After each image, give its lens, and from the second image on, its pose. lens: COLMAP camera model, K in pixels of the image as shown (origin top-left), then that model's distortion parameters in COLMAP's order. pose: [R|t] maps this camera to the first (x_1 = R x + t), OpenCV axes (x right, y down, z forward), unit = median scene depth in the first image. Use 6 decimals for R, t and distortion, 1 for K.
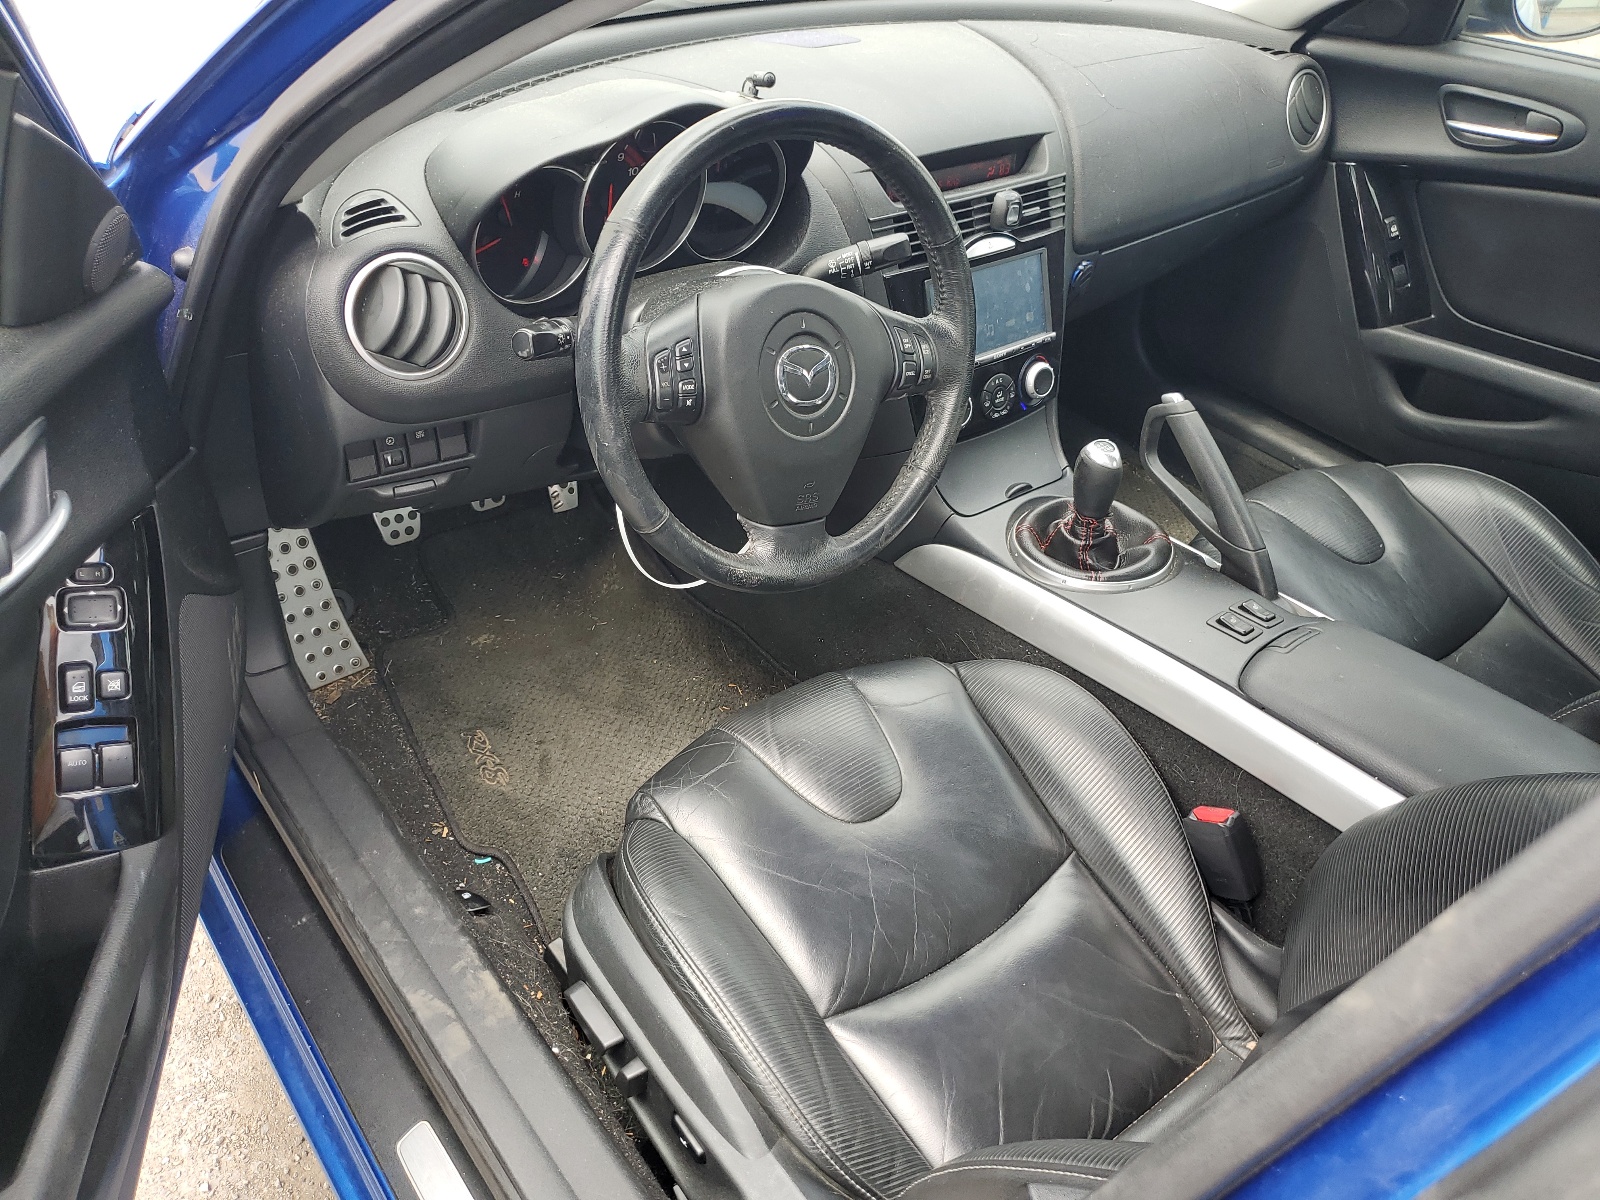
lens RADIAL K [[1252.3, 0, 800.0], [0, 1252.3, 600.0], [0, 0, 1]] dist [-0.004737, -0.001660]
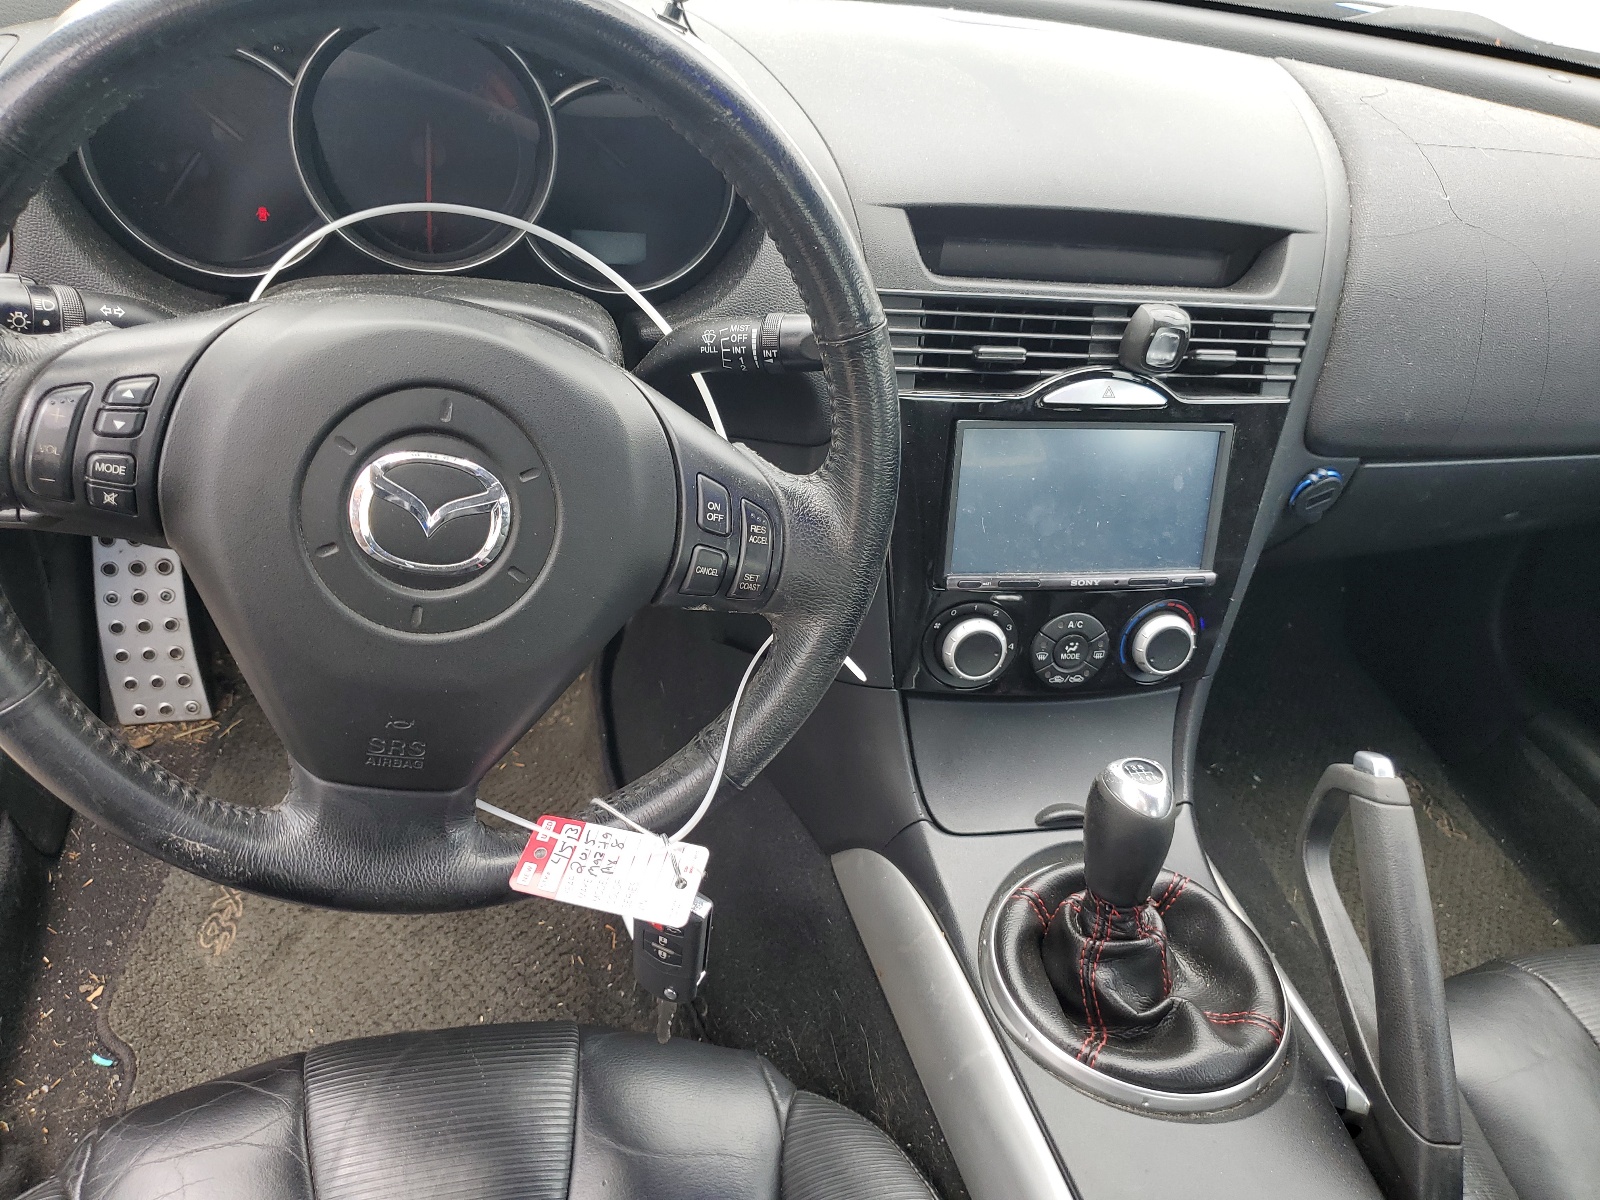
lens RADIAL K [[1255.9, 0, 800.8], [0, 1255.9, 565.1], [0, 0, 1]] dist [0.008307, 0.002723]
pose [[0.899102, 0.295709, -0.322756, 0.223386], [-0.324105, 0.945306, -0.036773, -0.139659], [0.294229, 0.137670, 0.945768, 0.423436]]
